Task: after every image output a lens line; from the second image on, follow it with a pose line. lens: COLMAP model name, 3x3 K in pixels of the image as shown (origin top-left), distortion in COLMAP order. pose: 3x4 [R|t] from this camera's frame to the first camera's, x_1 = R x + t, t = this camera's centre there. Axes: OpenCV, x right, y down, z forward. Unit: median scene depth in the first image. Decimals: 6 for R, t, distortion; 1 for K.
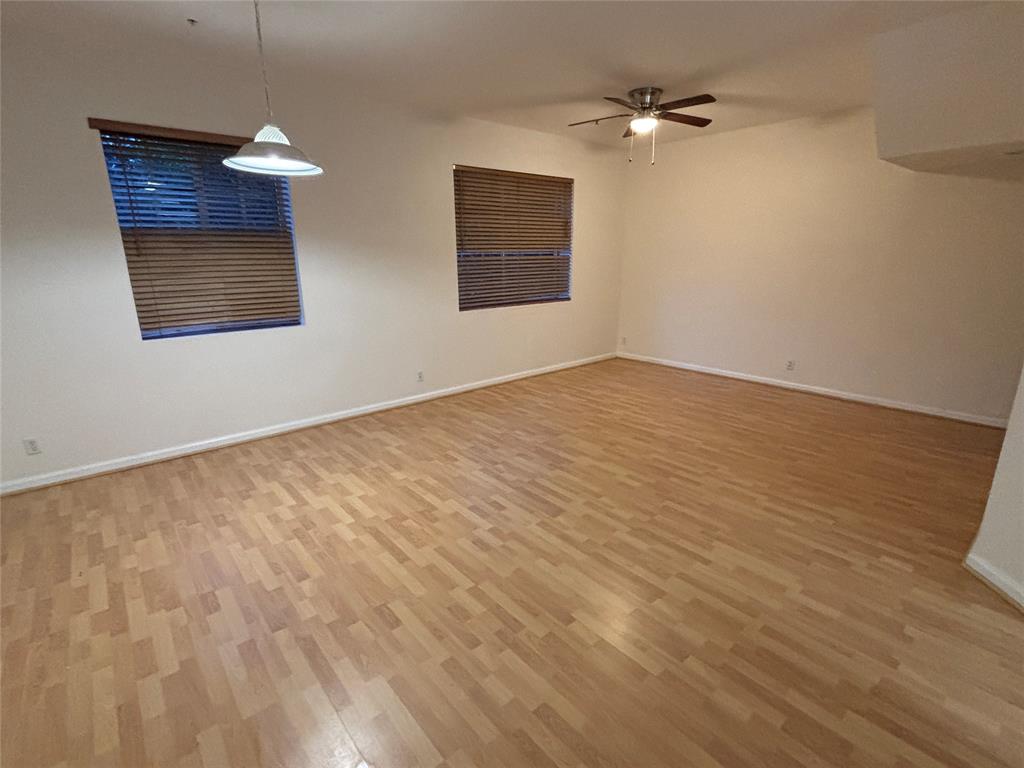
lens RADIAL K [[490.1, 0, 512.2], [0, 490.1, 384.2], [0, 0, 1]] dist [-0.002930, -0.000736]
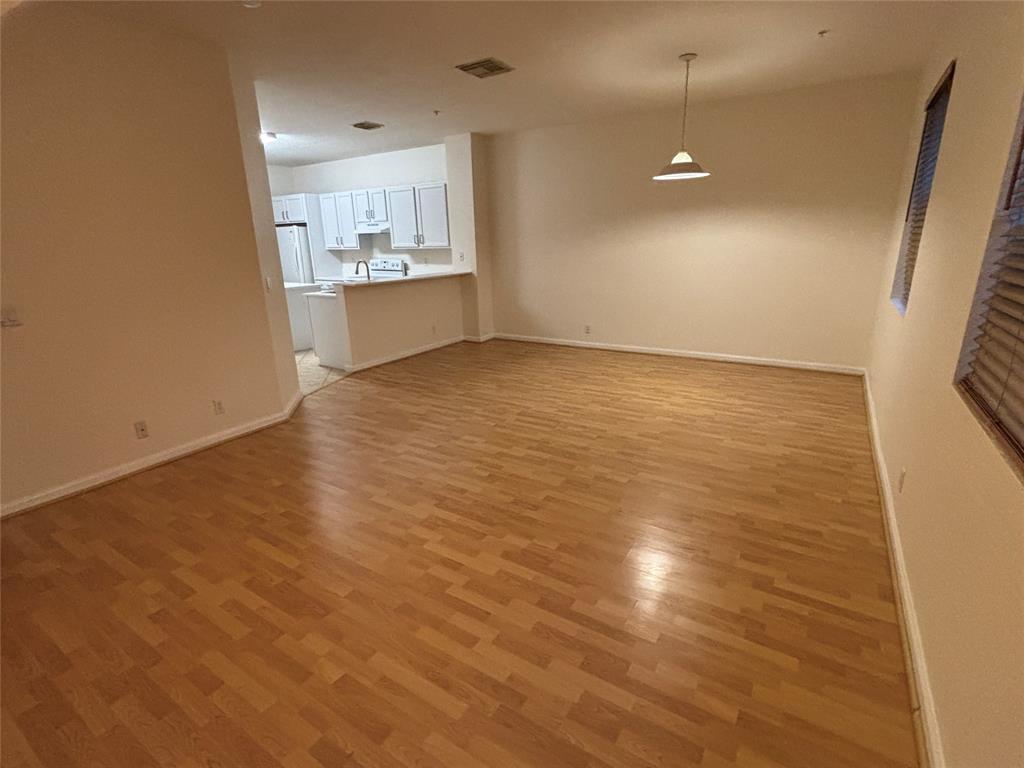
lens RADIAL K [[490.1, 0, 515.0], [0, 490.1, 387.1], [0, 0, 1]] dist [-0.002930, -0.000736]
pose [[-0.955877, 0.115620, -0.270056, 0.439984], [-0.042579, 0.855055, 0.516786, -0.495503], [0.290664, 0.505483, -0.812405, 1.897922]]
